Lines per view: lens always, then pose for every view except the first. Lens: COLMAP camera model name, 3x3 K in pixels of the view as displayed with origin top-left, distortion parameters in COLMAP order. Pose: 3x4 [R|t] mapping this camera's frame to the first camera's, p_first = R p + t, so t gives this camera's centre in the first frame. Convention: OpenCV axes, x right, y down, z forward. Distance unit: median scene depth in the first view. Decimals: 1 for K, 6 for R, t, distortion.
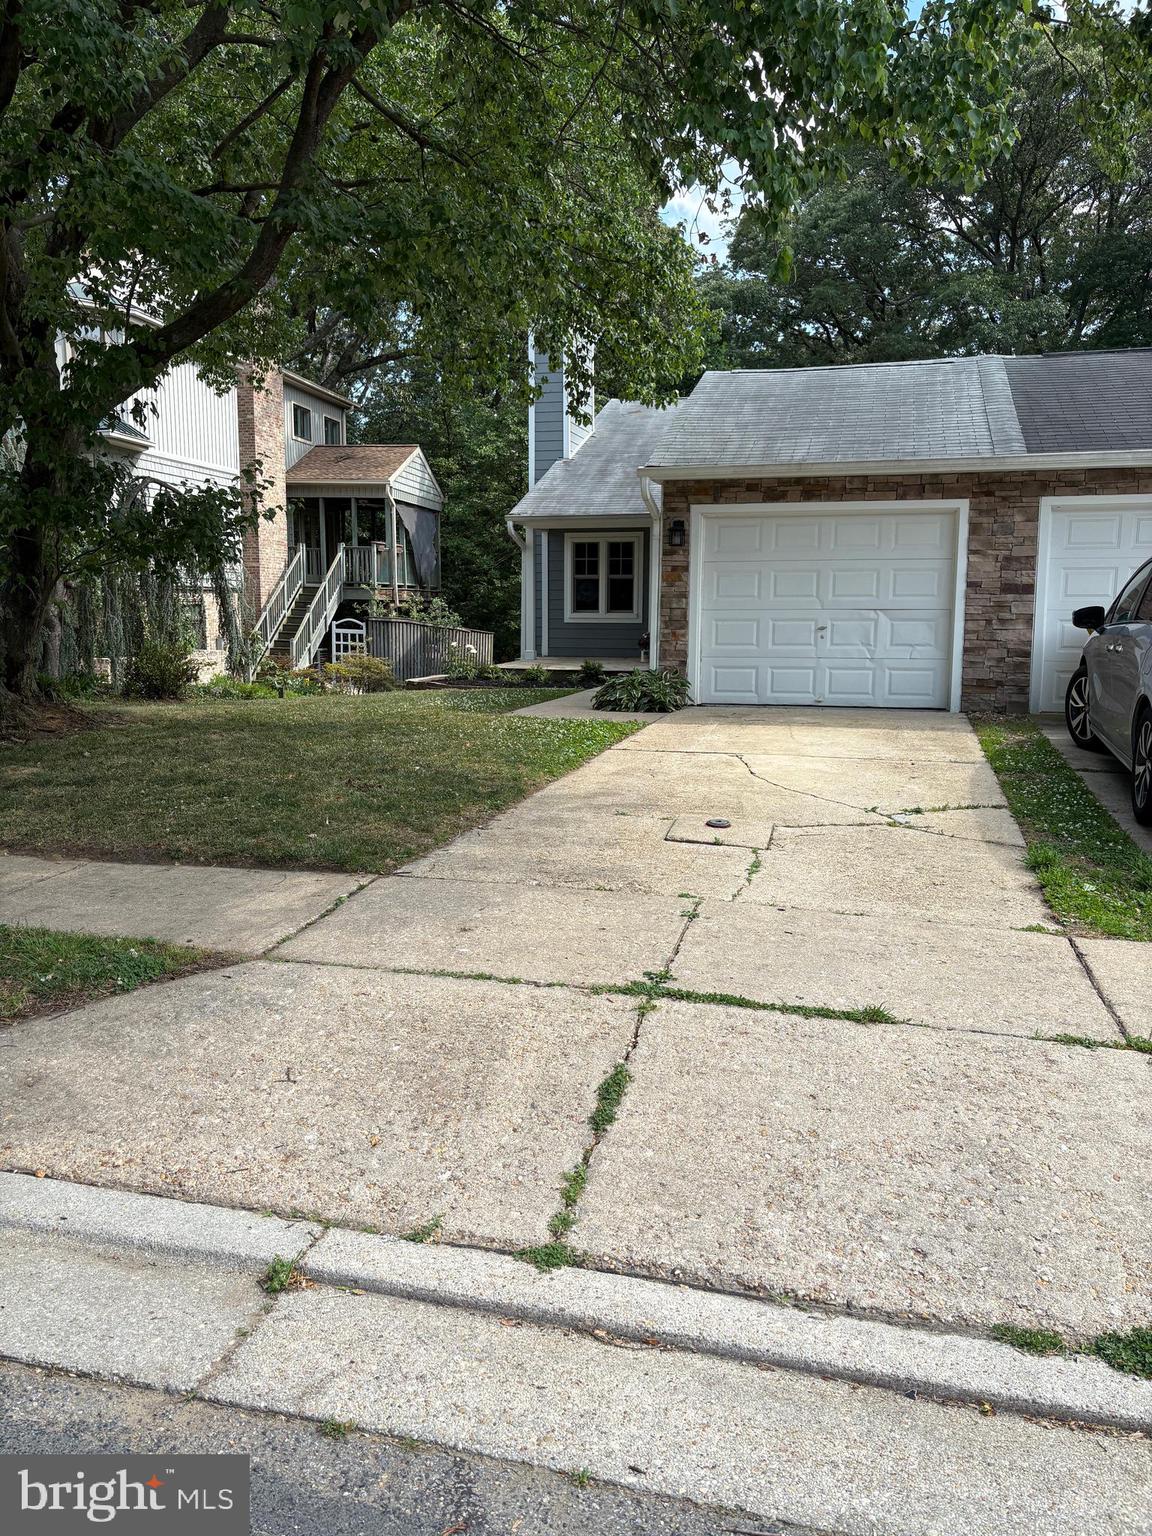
lens RADIAL K [[1165.8, 0, 577.2], [0, 1165.8, 769.4], [0, 0, 1]] dist [0.046475, -0.041780]
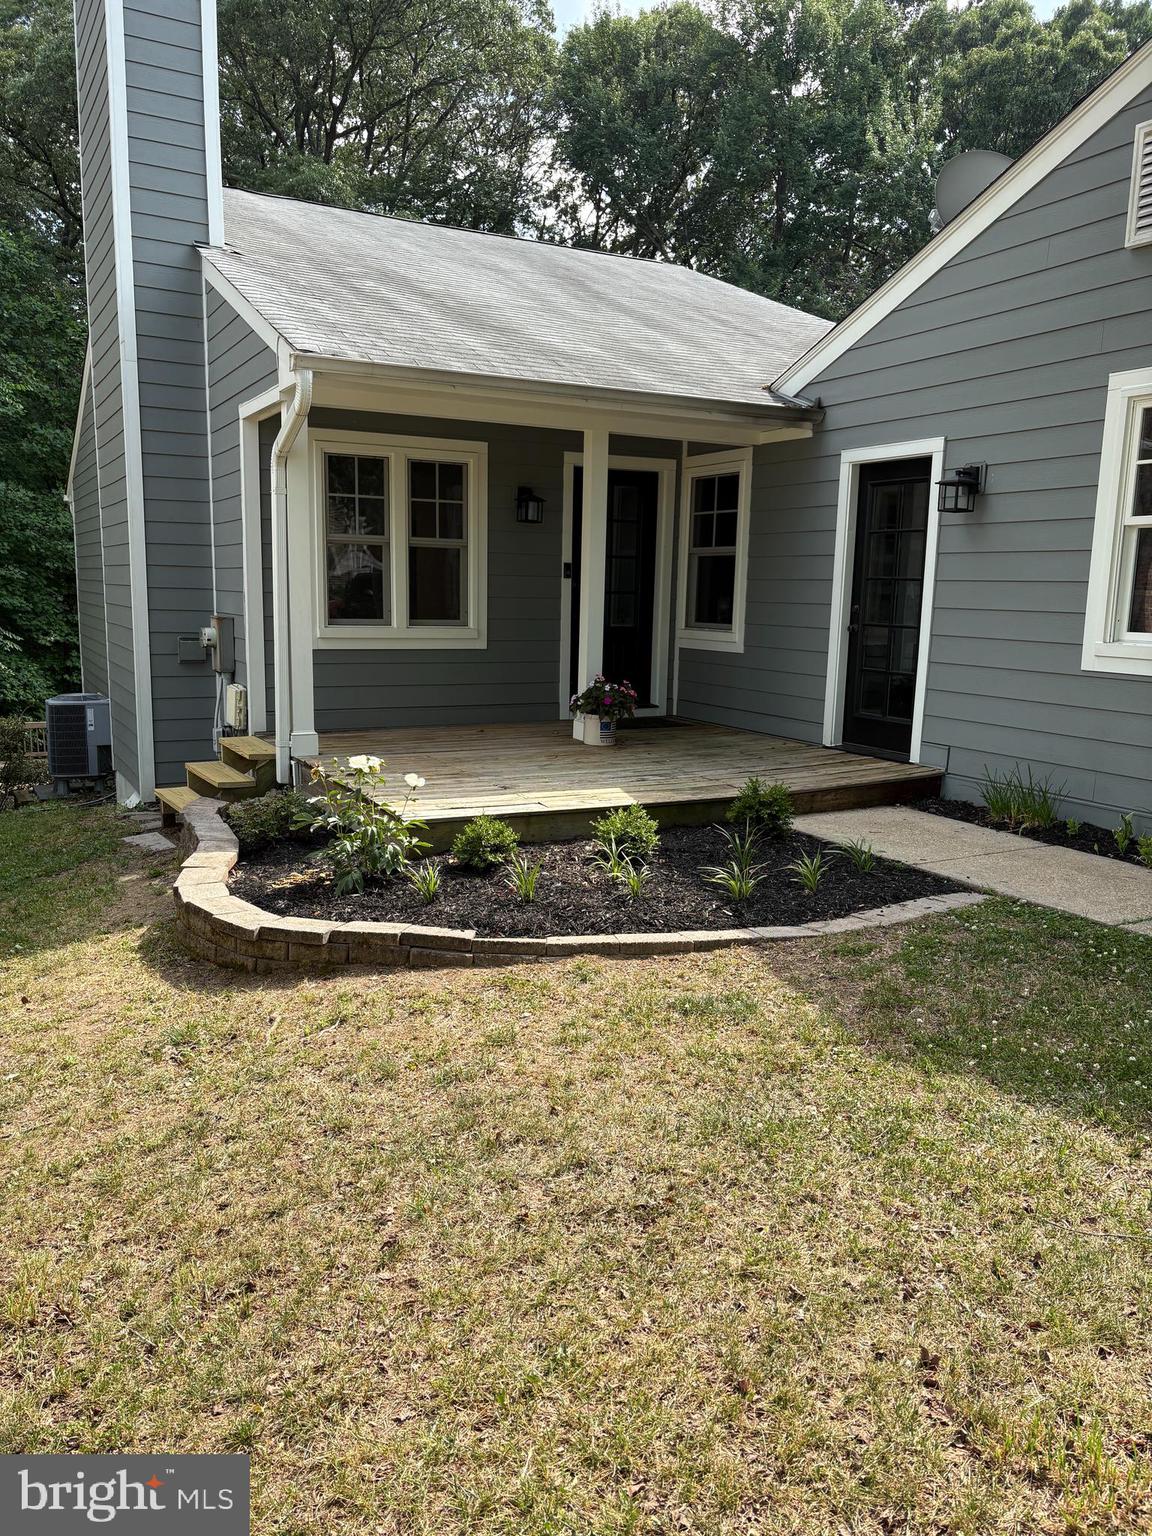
lens RADIAL K [[1165.8, 0, 570.9], [0, 1165.8, 765.1], [0, 0, 1]] dist [0.046475, -0.041780]
pose [[0.725688, -0.090519, 0.682044, -0.229517], [0.076443, 0.995778, 0.050823, -0.100314], [-0.683765, 0.015256, 0.729543, 0.646768]]
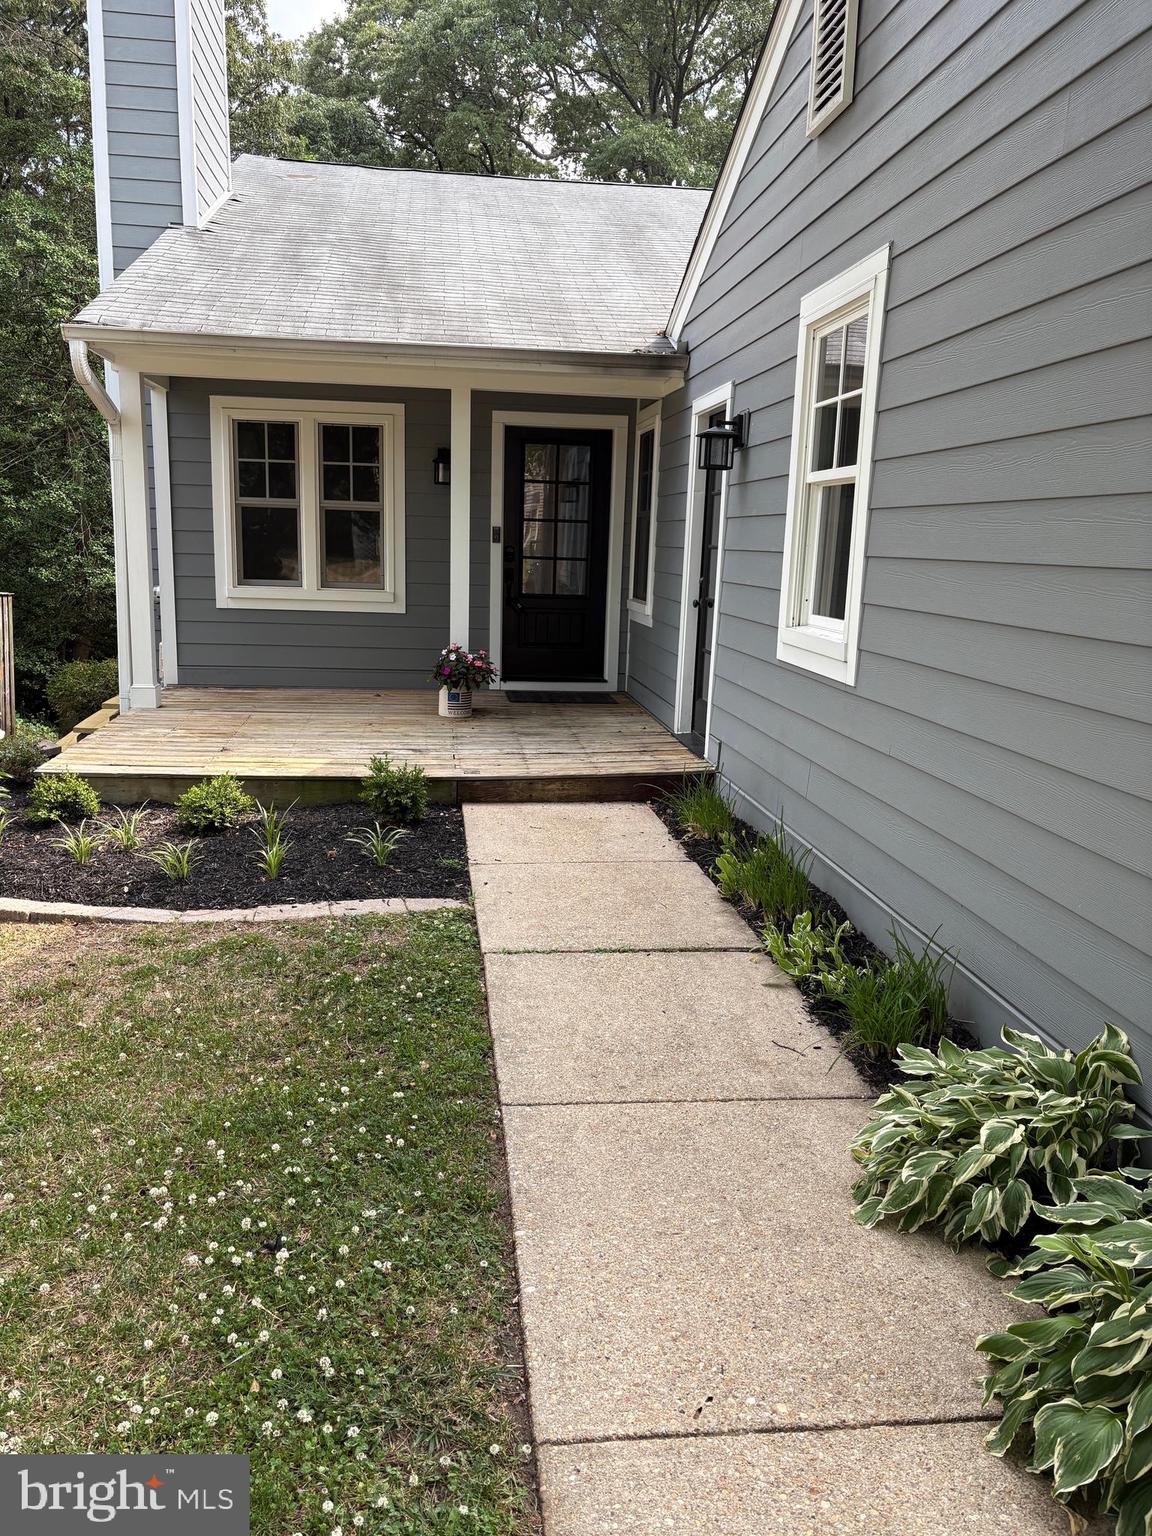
lens RADIAL K [[1165.8, 0, 571.8], [0, 1165.8, 766.9], [0, 0, 1]] dist [0.046475, -0.041780]
pose [[0.929629, -0.046422, 0.365560, -0.050724], [0.024835, 0.997670, 0.063537, -0.092600], [-0.367658, -0.049987, 0.928617, 0.553562]]
